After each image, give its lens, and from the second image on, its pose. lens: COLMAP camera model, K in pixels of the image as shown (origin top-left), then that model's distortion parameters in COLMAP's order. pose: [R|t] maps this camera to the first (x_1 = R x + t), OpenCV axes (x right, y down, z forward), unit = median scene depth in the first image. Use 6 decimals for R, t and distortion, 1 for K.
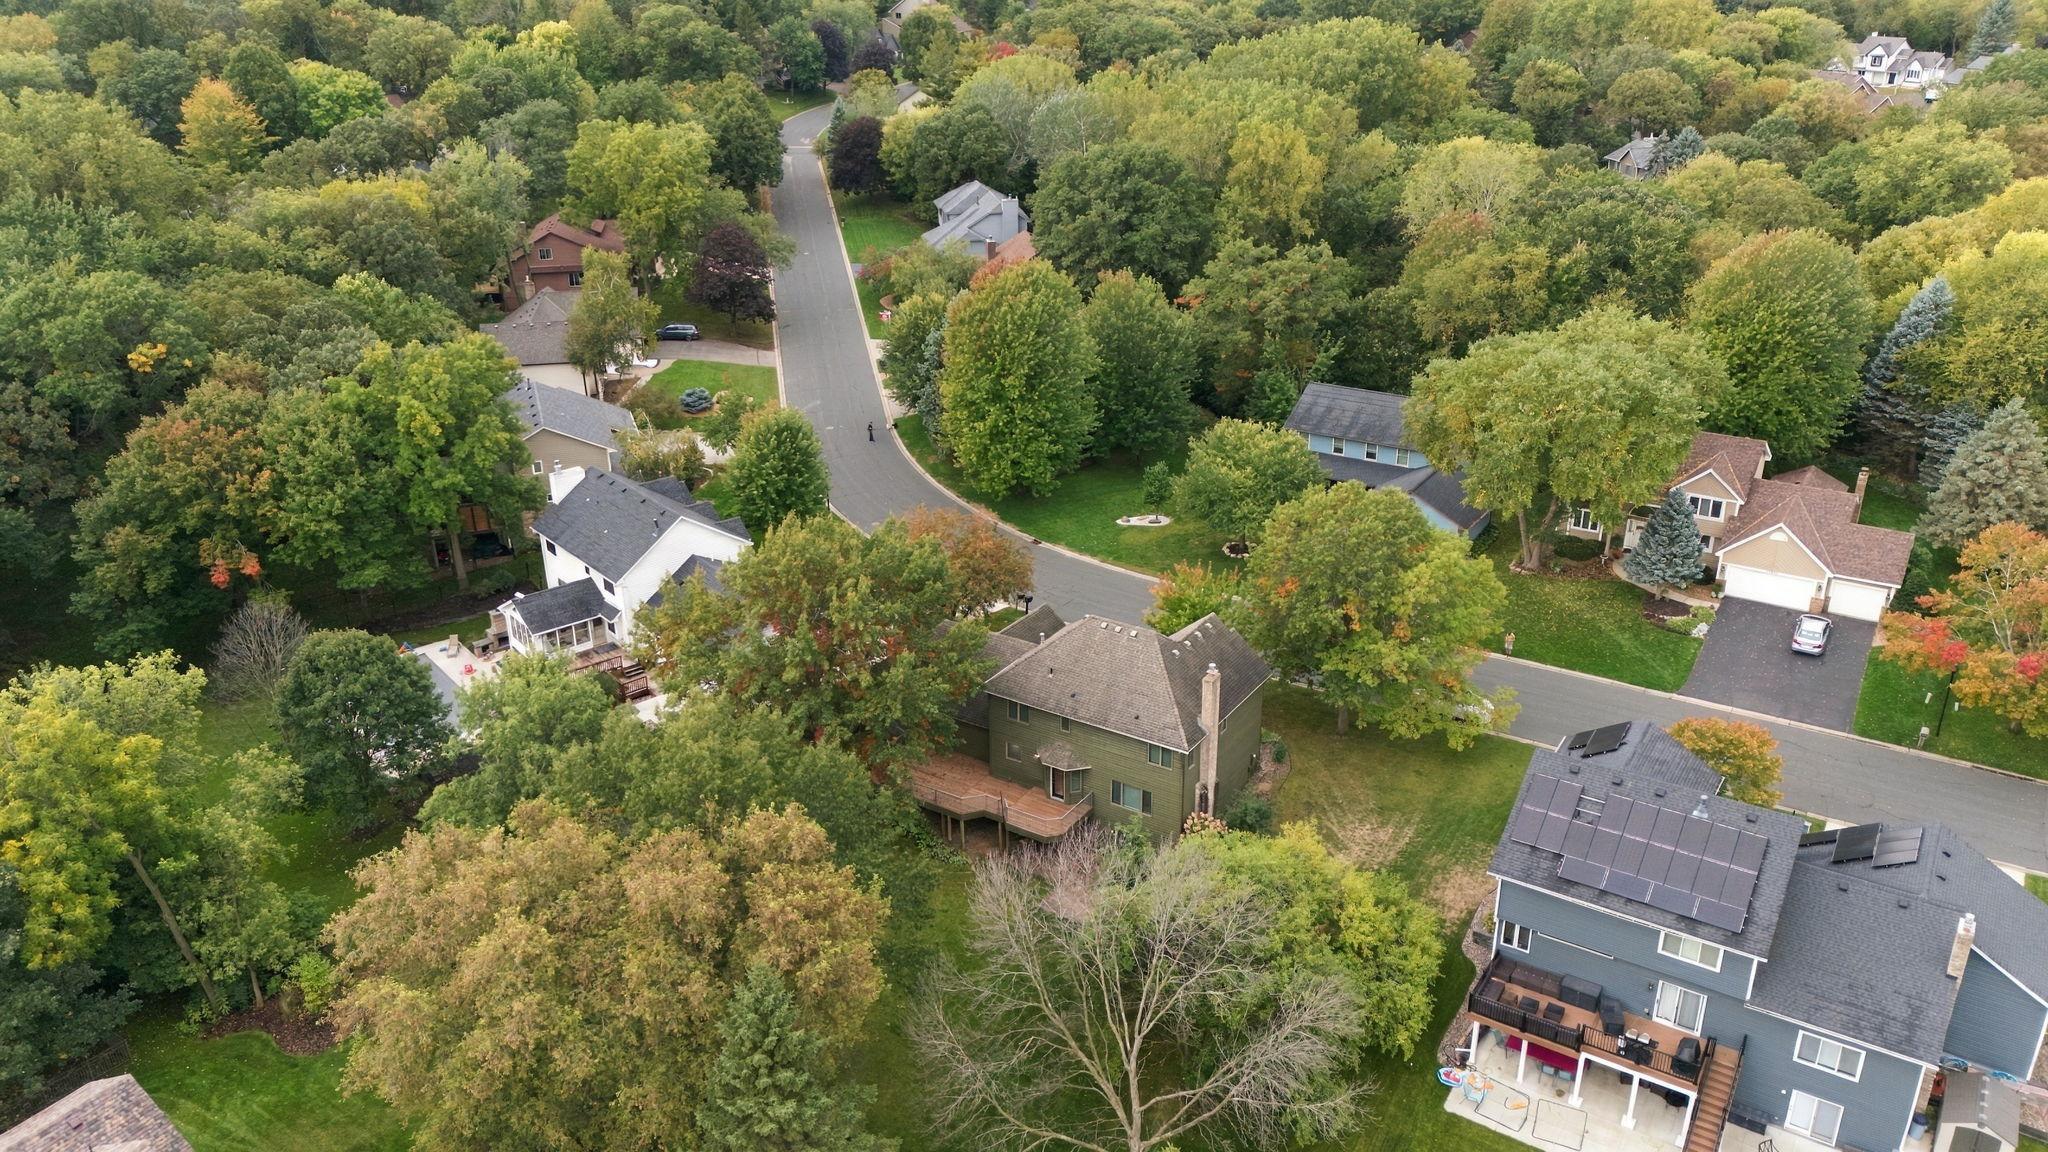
lens RADIAL K [[1491.8, 0, 1024.0], [0, 1491.8, 576.0], [0, 0, 1]] dist [0.077281, -0.070996]
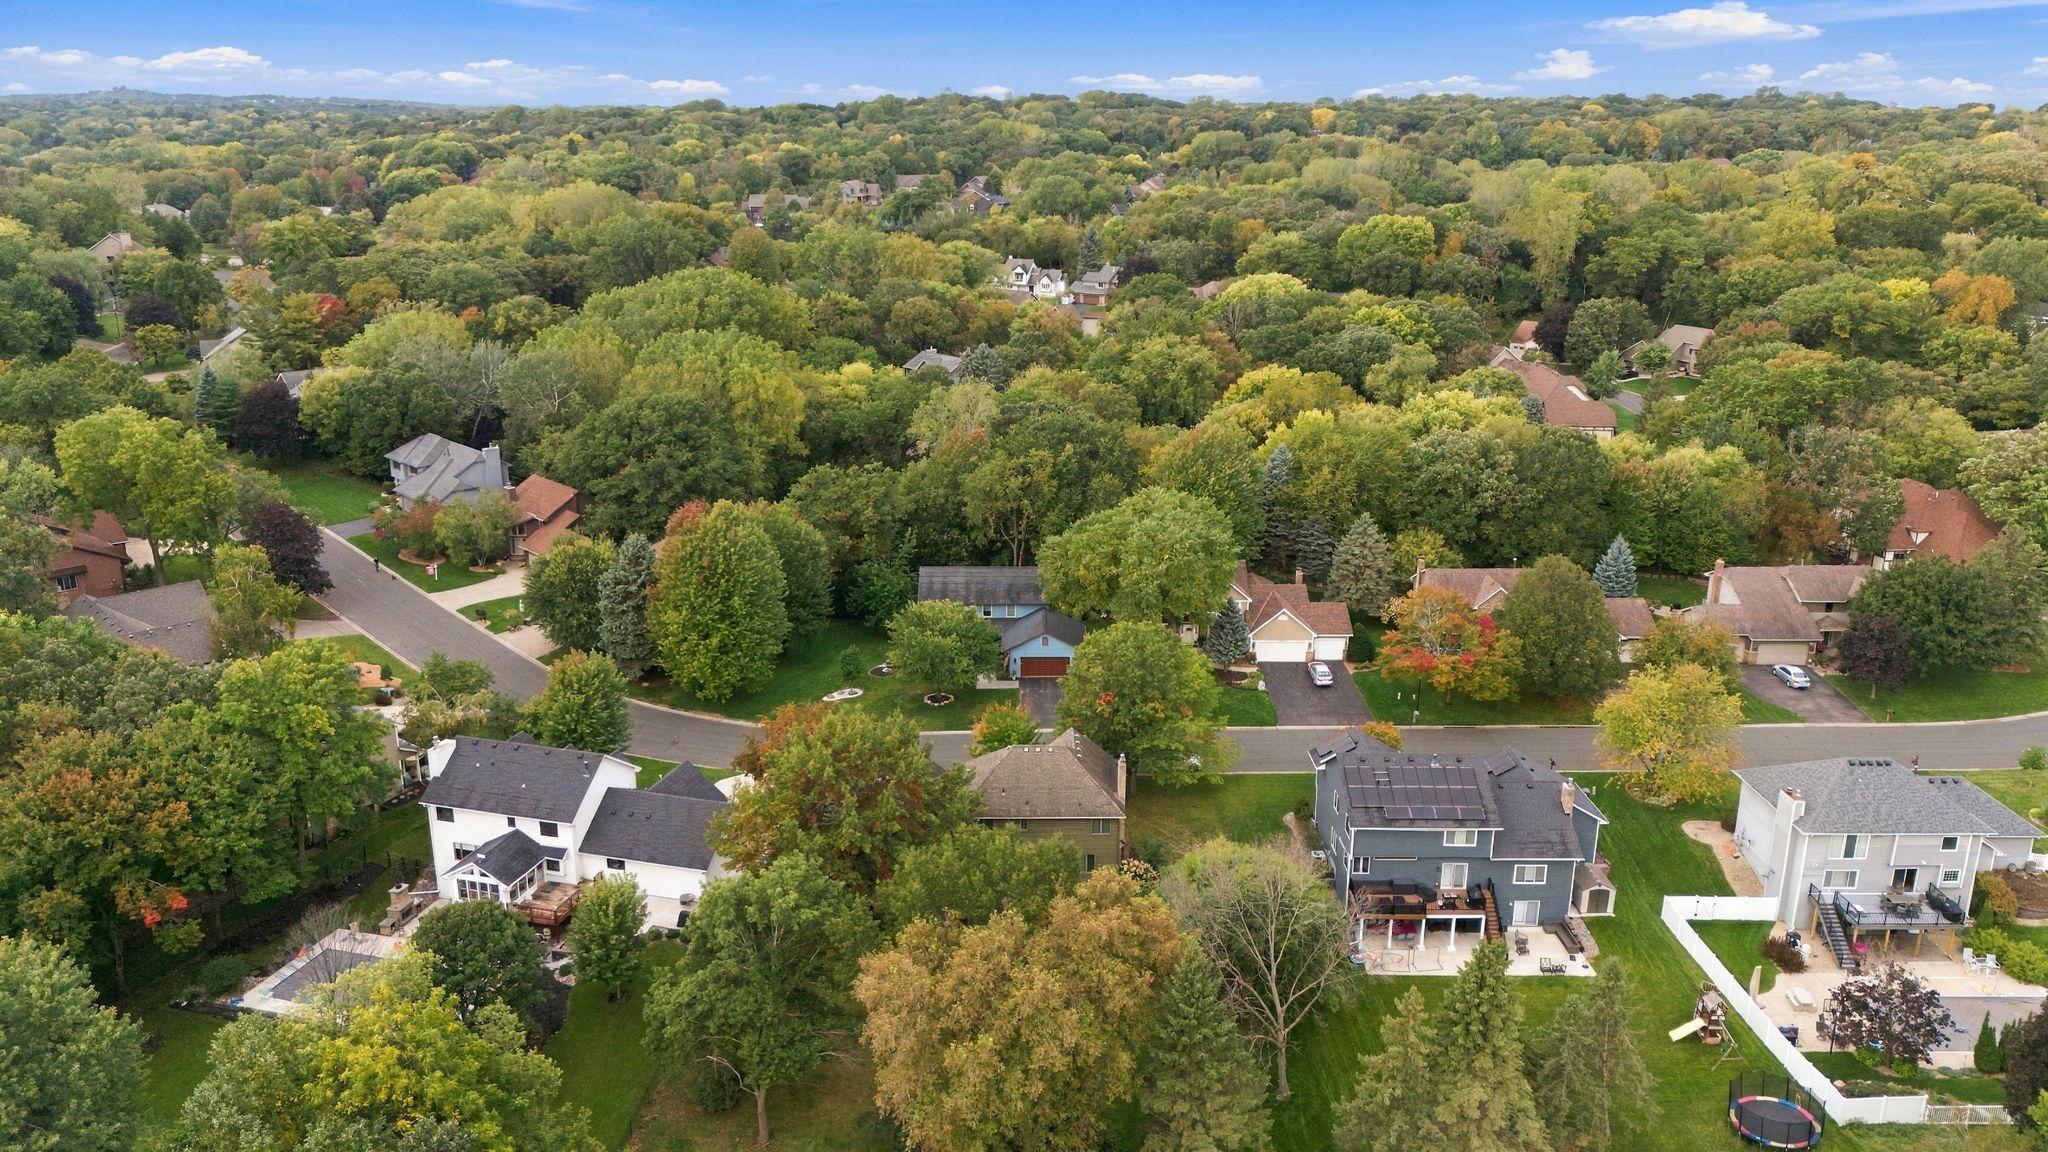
lens RADIAL K [[1491.8, 0, 1024.0], [0, 1491.8, 576.0], [0, 0, 1]] dist [0.077281, -0.070996]
pose [[0.832850, -0.150531, 0.532636, -0.519697], [0.213429, 0.975229, -0.058111, -0.034500], [-0.510694, 0.162078, 0.844347, -0.162496]]
